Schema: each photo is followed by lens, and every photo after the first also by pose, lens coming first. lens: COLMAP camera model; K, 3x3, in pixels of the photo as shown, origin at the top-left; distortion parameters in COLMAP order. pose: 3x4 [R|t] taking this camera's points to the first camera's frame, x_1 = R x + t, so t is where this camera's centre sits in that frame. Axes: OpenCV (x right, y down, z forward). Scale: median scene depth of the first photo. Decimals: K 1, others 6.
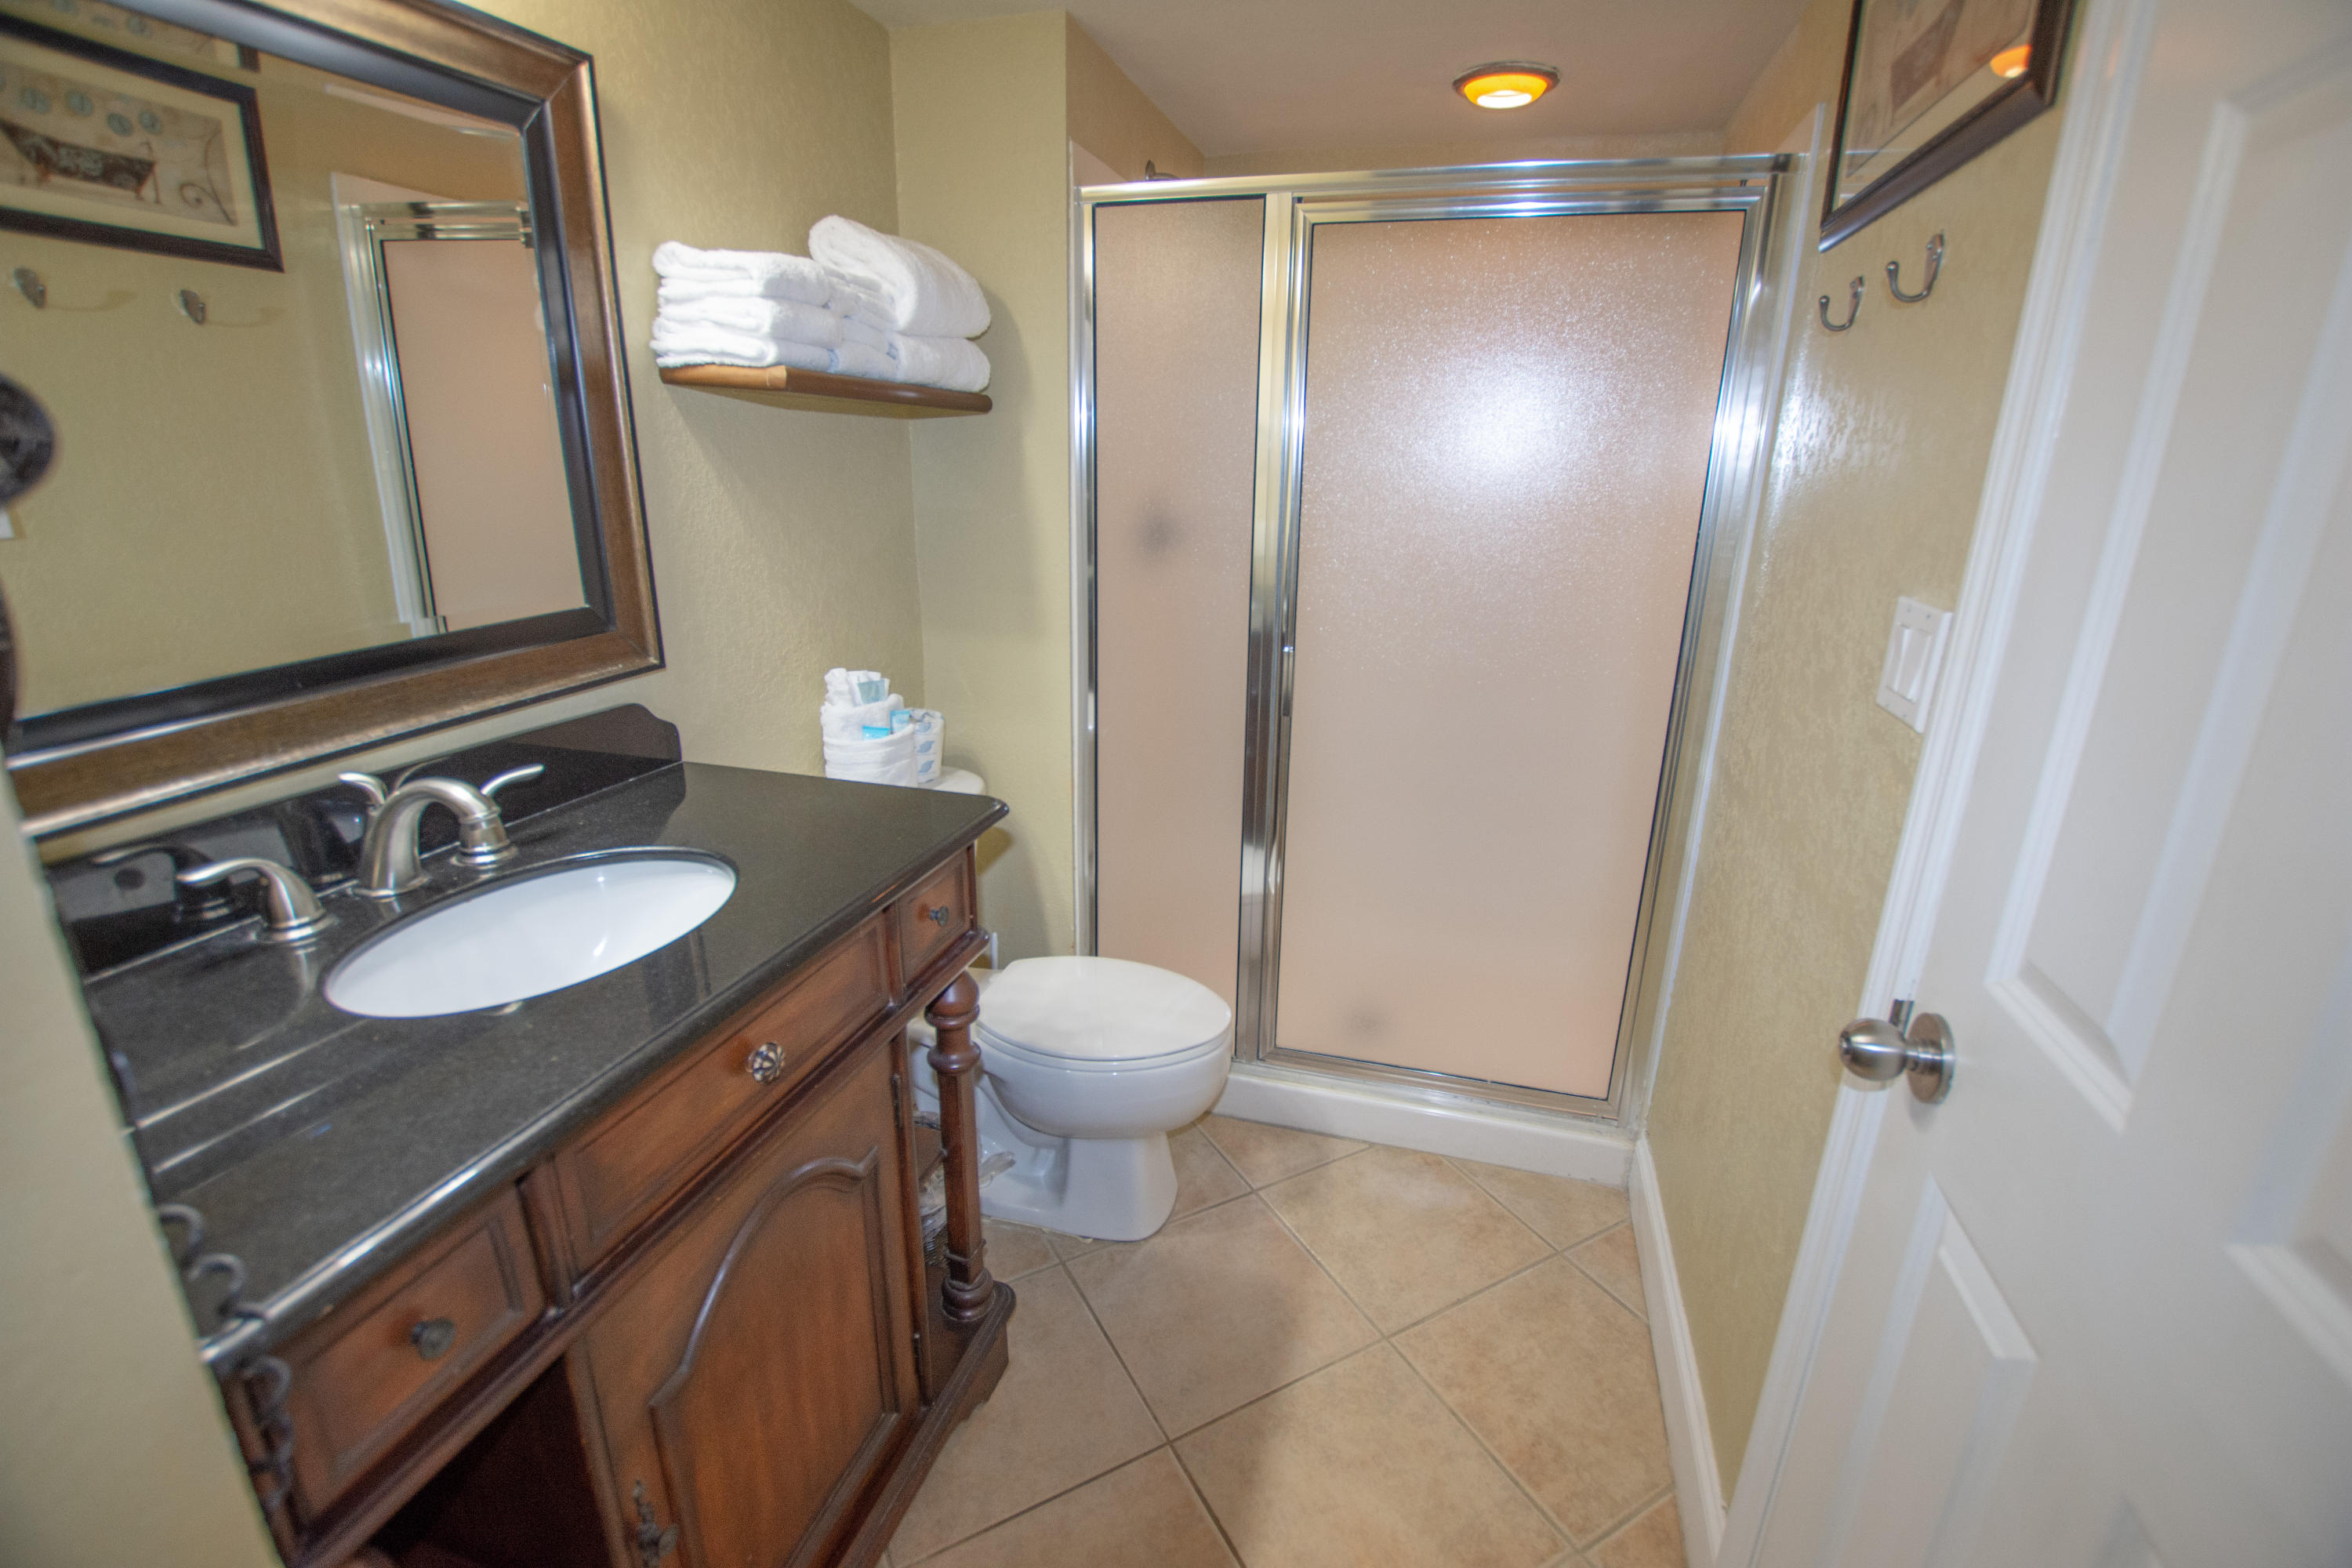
lens RADIAL K [[1034.3, 0, 1189.7], [0, 1034.3, 775.6], [0, 0, 1]] dist [-0.035490, 0.007815]
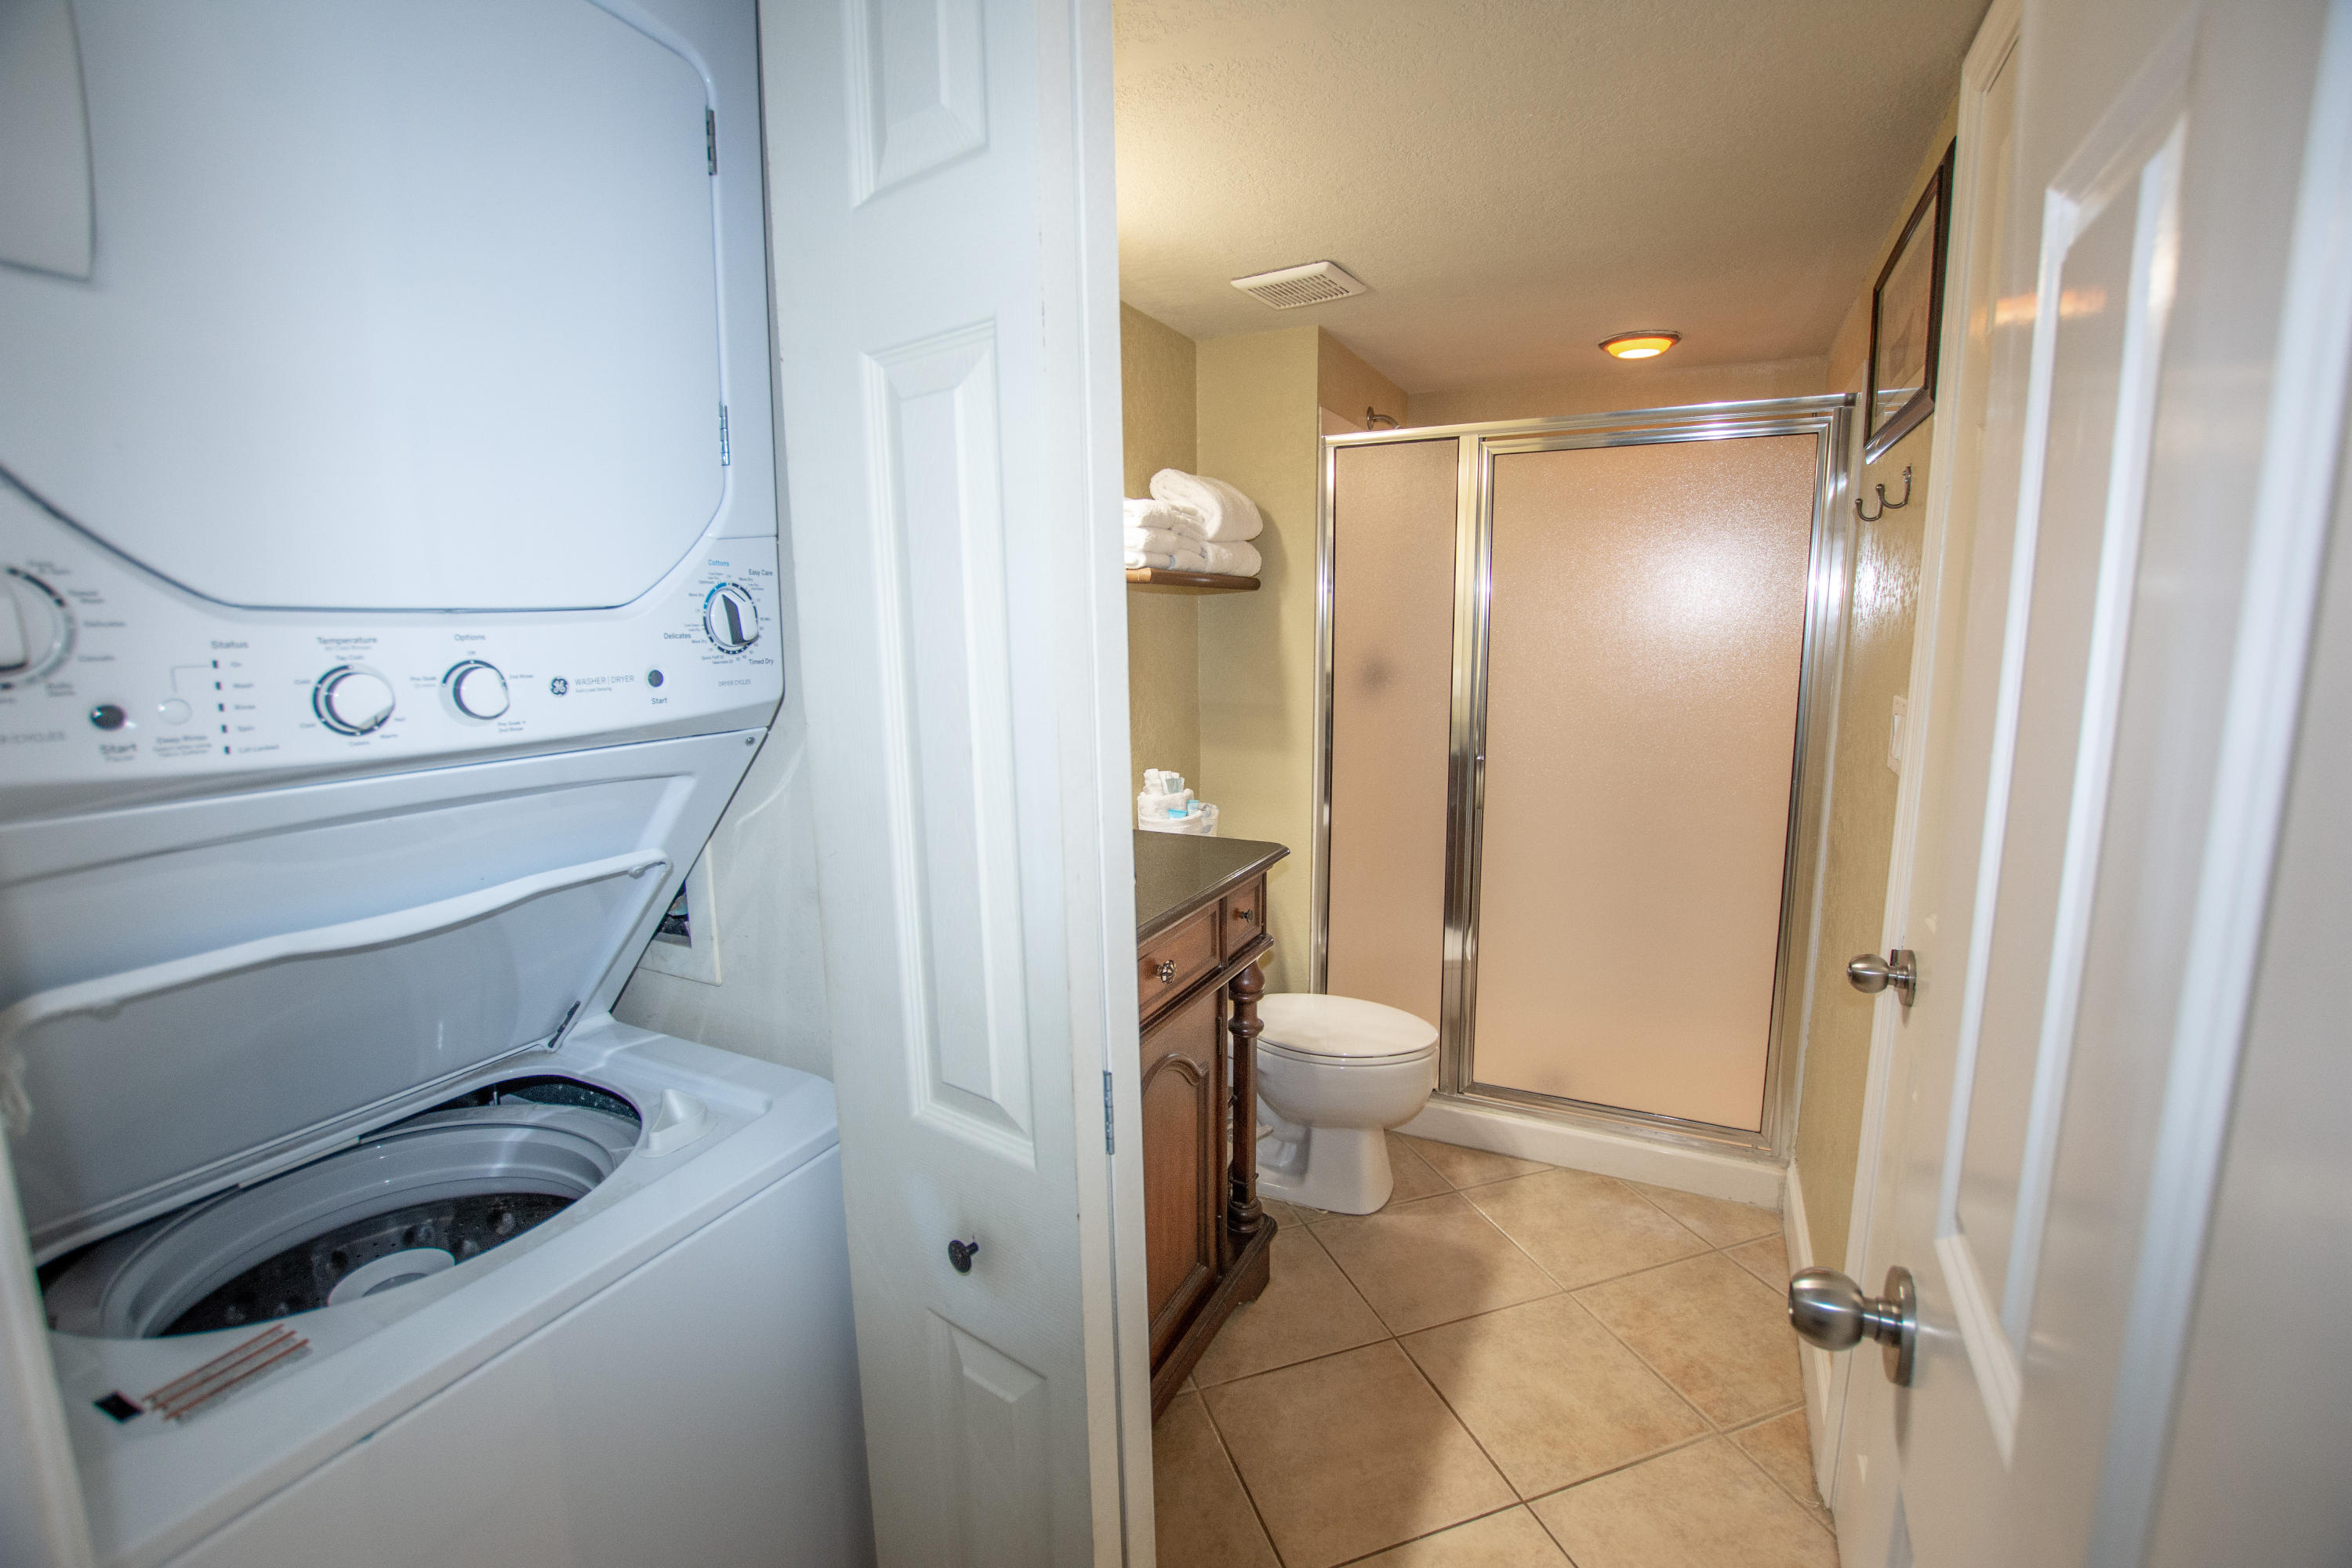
lens RADIAL K [[1034.3, 0, 1189.7], [0, 1034.3, 775.6], [0, 0, 1]] dist [-0.035490, 0.007815]
pose [[0.984173, 0.001297, -0.177205, -0.039250], [-0.027423, 0.989042, -0.145064, 0.109037], [0.175075, 0.147628, 0.973424, -0.368279]]
